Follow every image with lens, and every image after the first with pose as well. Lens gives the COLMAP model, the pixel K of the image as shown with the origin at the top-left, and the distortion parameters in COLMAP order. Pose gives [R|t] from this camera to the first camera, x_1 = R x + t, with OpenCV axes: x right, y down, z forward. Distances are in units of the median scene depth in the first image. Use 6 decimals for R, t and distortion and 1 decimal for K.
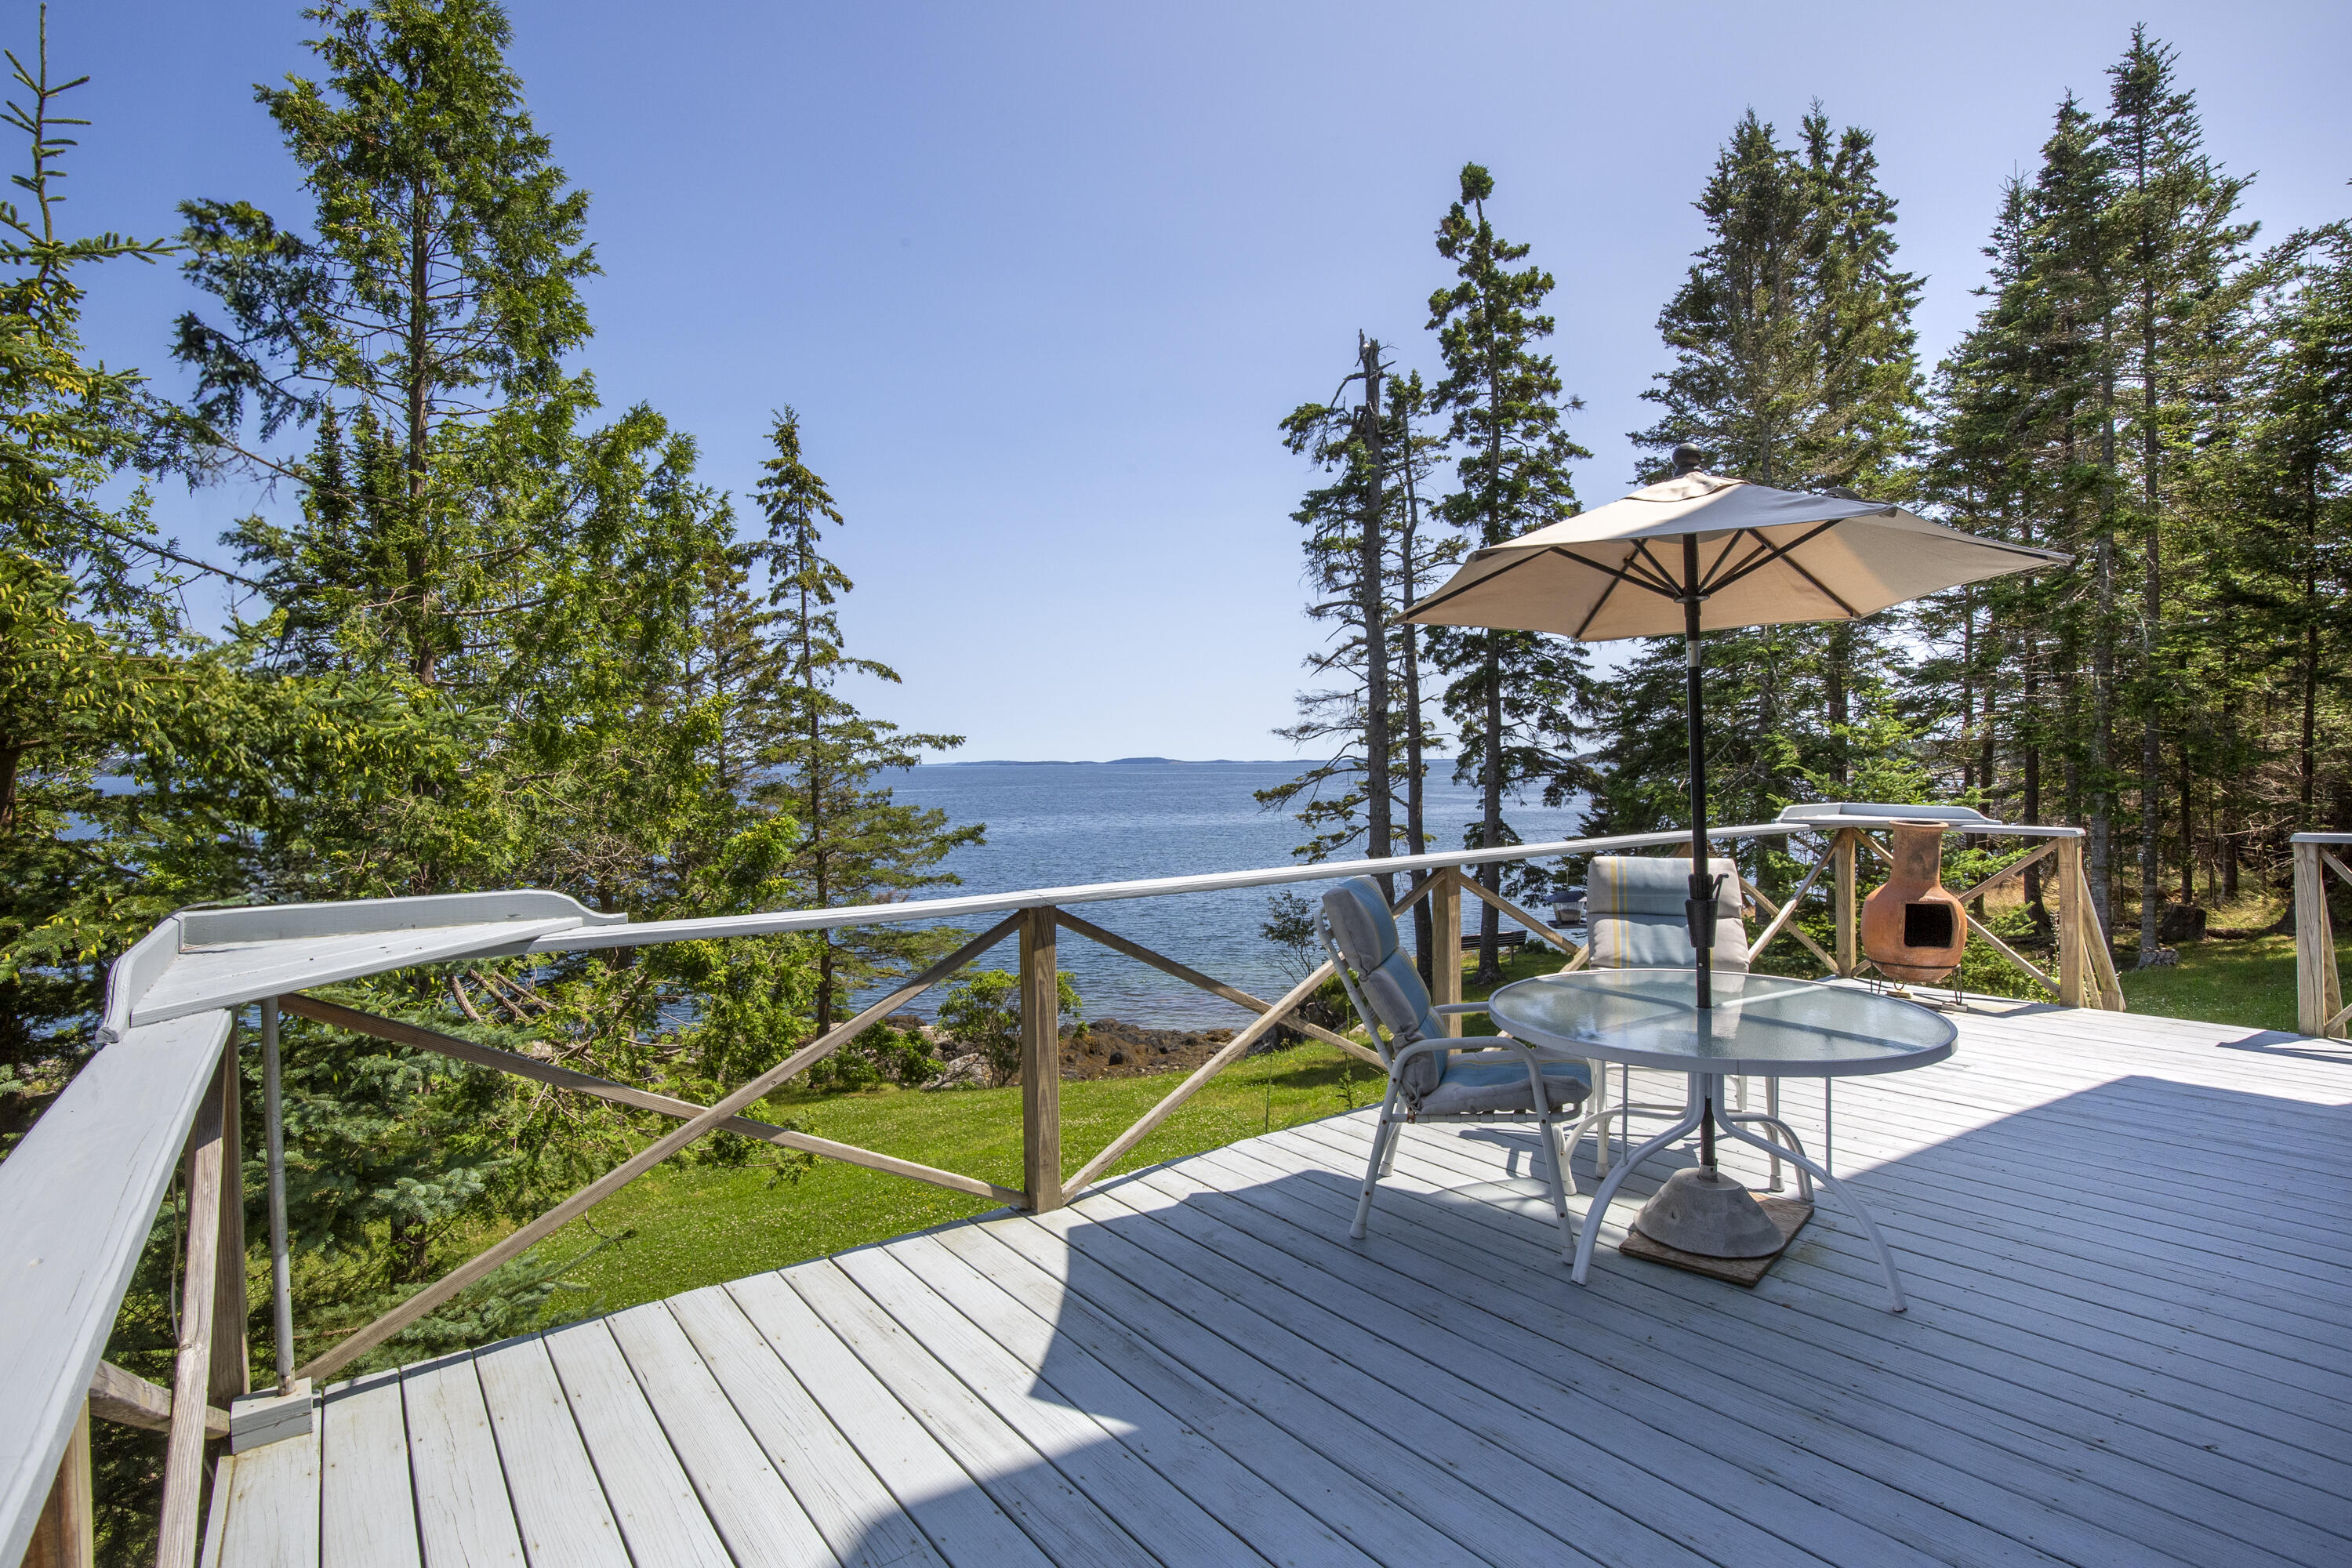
lens RADIAL K [[1091.6, 0, 1178.1], [0, 1091.6, 744.6], [0, 0, 1]] dist [-0.001514, -0.000177]
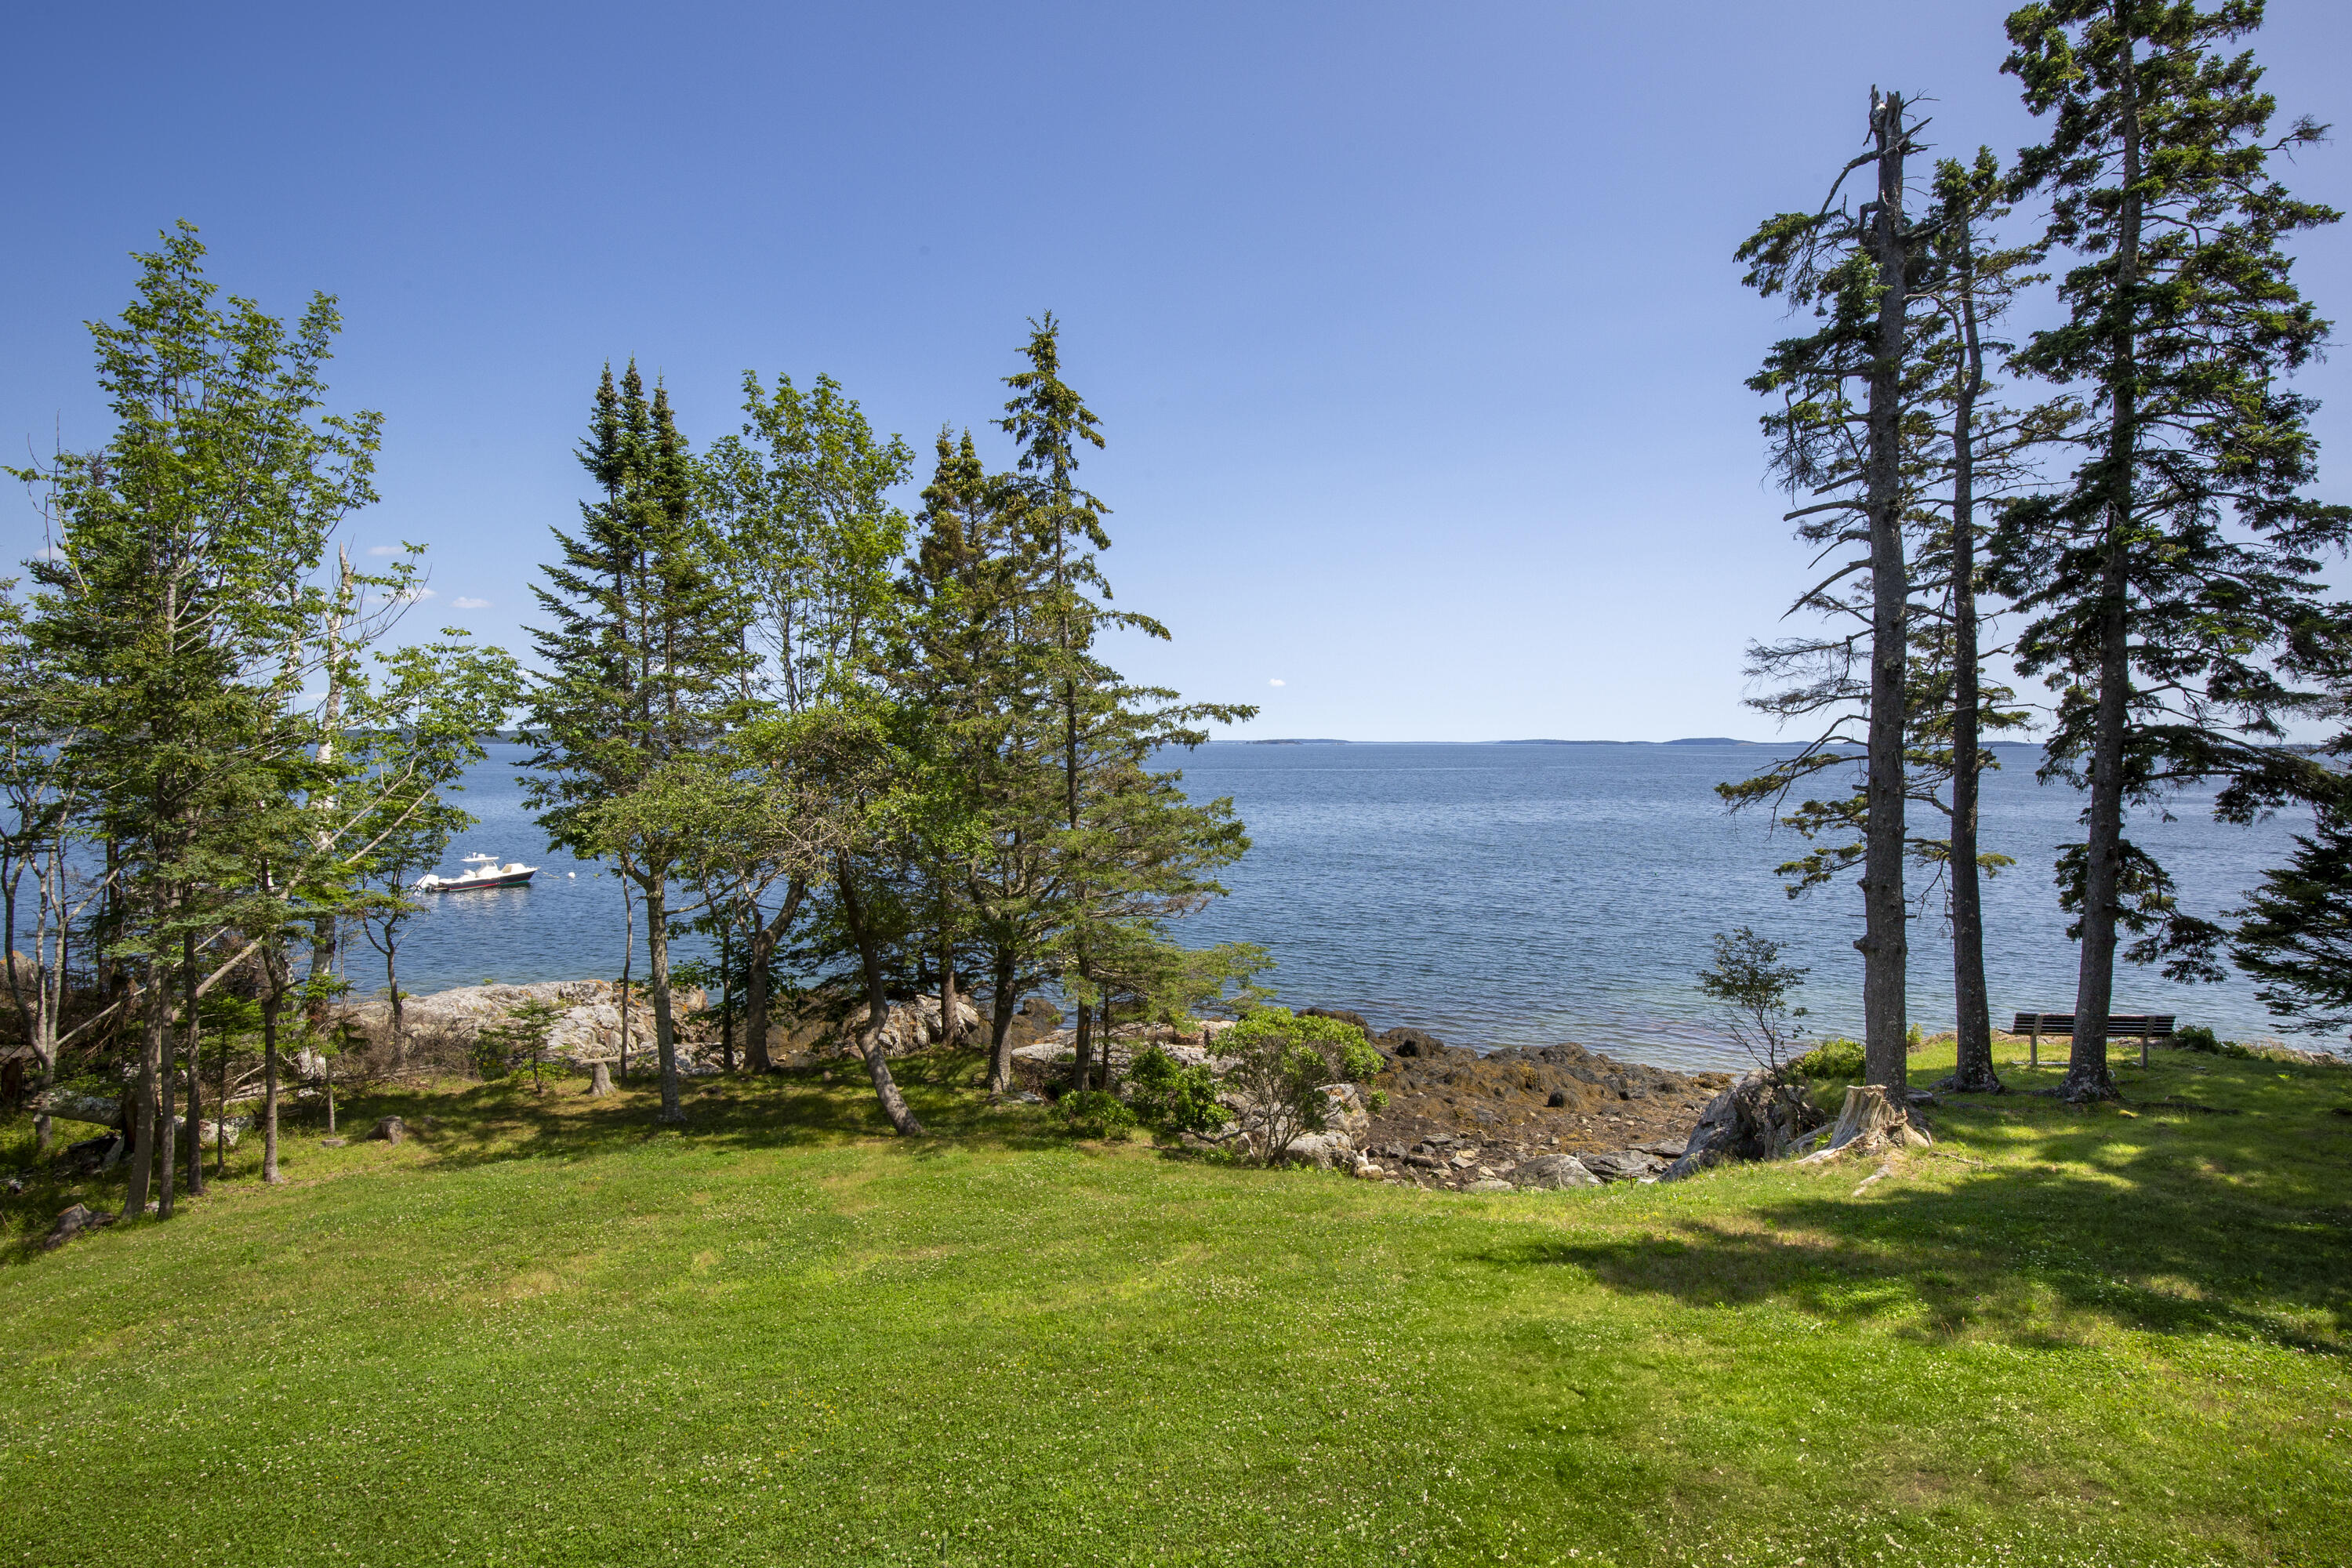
lens RADIAL K [[1099.0, 0, 1203.5], [0, 1099.0, 769.5], [0, 0, 1]] dist [-0.030465, 0.008946]
pose [[0.897196, 0.022606, -0.441053, 0.094699], [-0.004427, 0.999099, 0.042204, 0.003542], [0.441610, -0.035913, 0.896488, 0.212652]]
